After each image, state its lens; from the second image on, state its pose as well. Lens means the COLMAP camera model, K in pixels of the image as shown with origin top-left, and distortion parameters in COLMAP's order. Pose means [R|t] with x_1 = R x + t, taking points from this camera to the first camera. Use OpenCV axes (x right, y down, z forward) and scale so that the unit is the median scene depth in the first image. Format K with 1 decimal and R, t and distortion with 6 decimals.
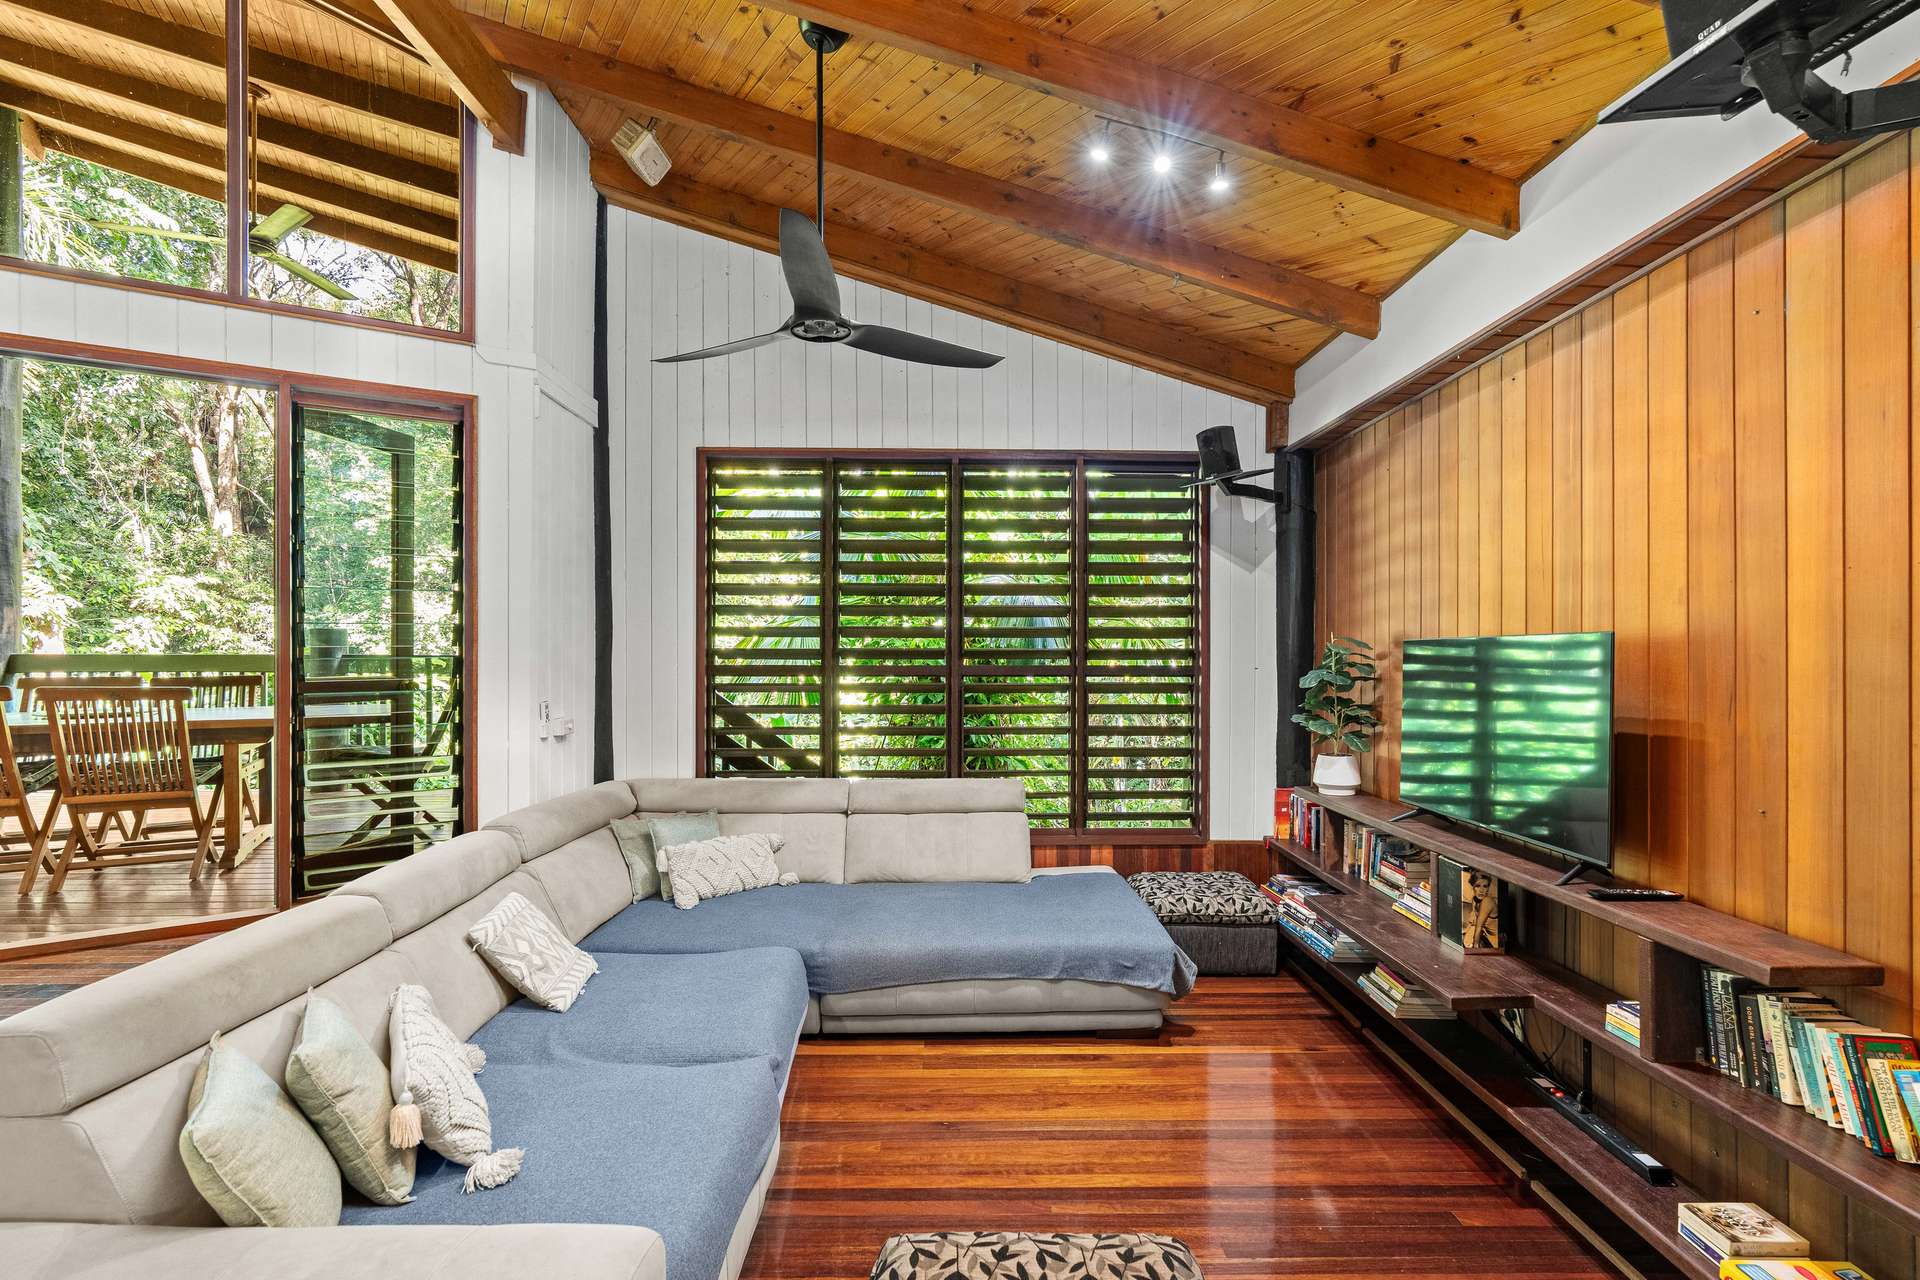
lens RADIAL K [[876.5, 0, 960.0], [0, 876.5, 657.4], [0, 0, 1]] dist [-0.009130, 0.004282]
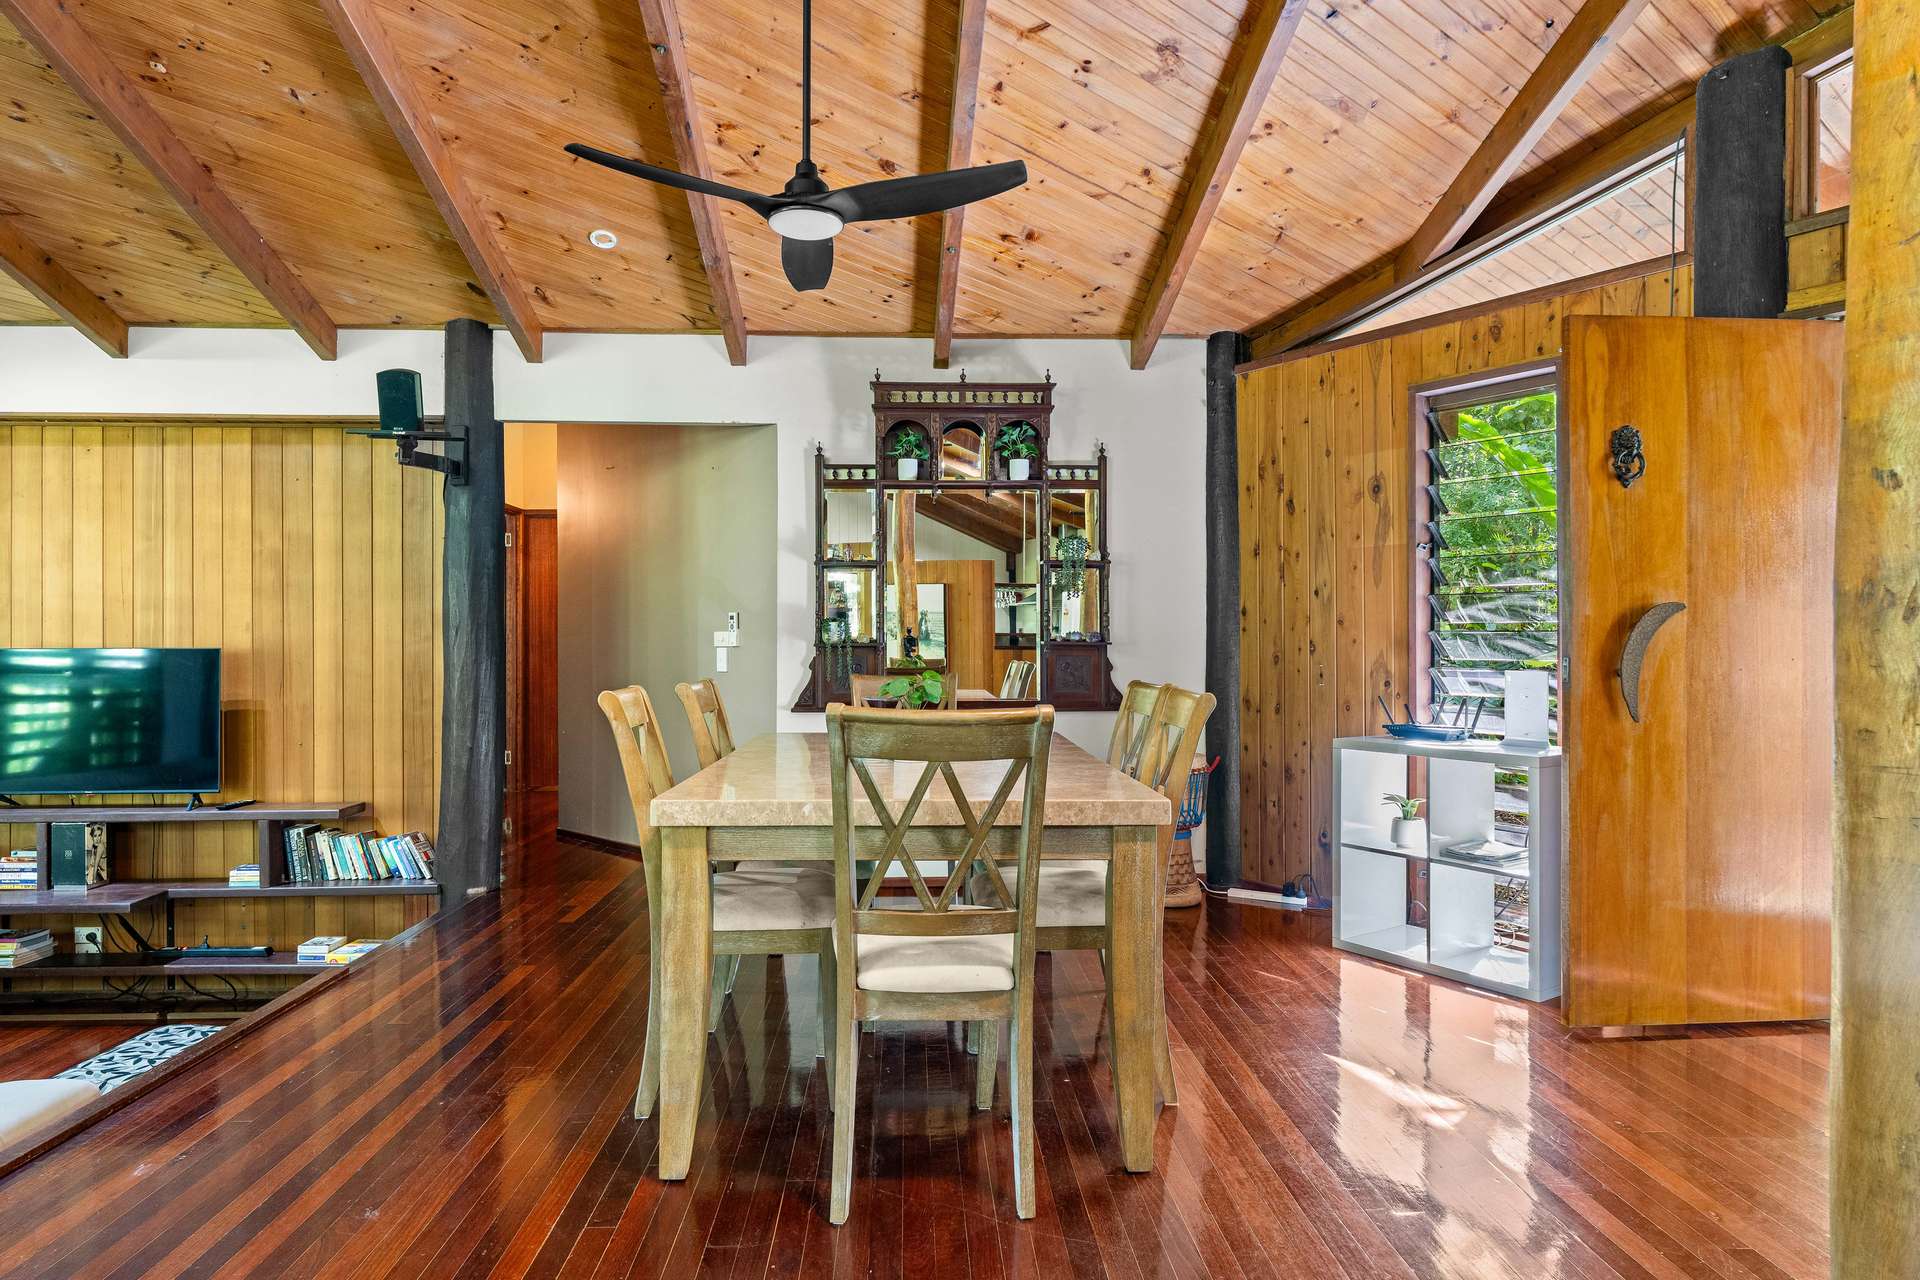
lens RADIAL K [[1127.0, 0, 959.3], [0, 1127.0, 635.3], [0, 0, 1]] dist [-0.001665, -0.000272]
pose [[-0.031416, 0.004465, 0.999496, -0.957337], [0.004202, 0.999982, -0.004336, -0.025705], [-0.999498, 0.004064, -0.031434, -0.216491]]
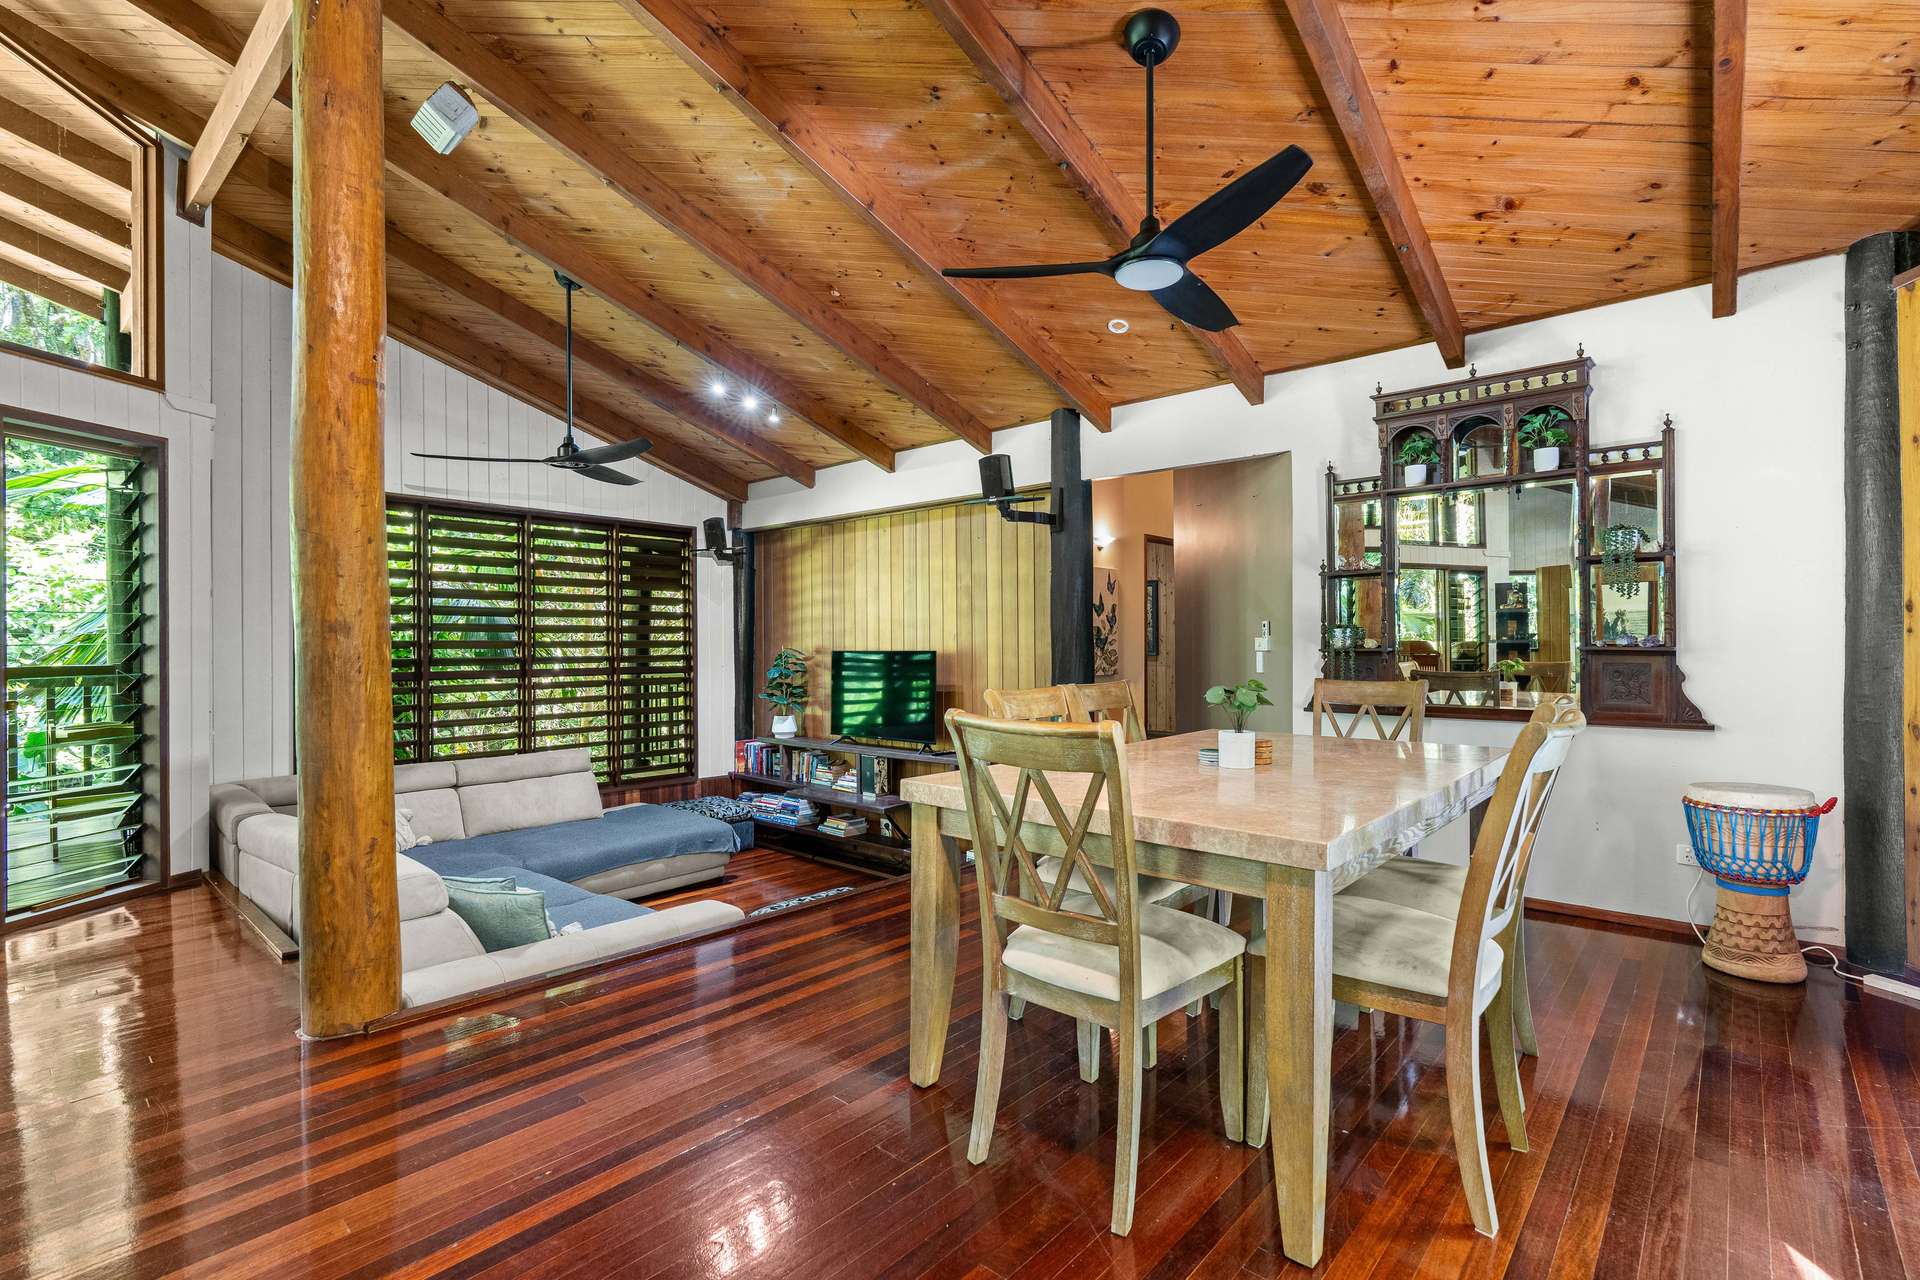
lens RADIAL K [[876.5, 0, 960.9], [0, 876.5, 638.6], [0, 0, 1]] dist [-0.009130, 0.004282]
pose [[0.673831, 0.000795, 0.738885, -0.738727], [0.007444, 0.999941, -0.007864, -0.030197], [-0.738848, 0.010799, 0.673786, -0.523923]]
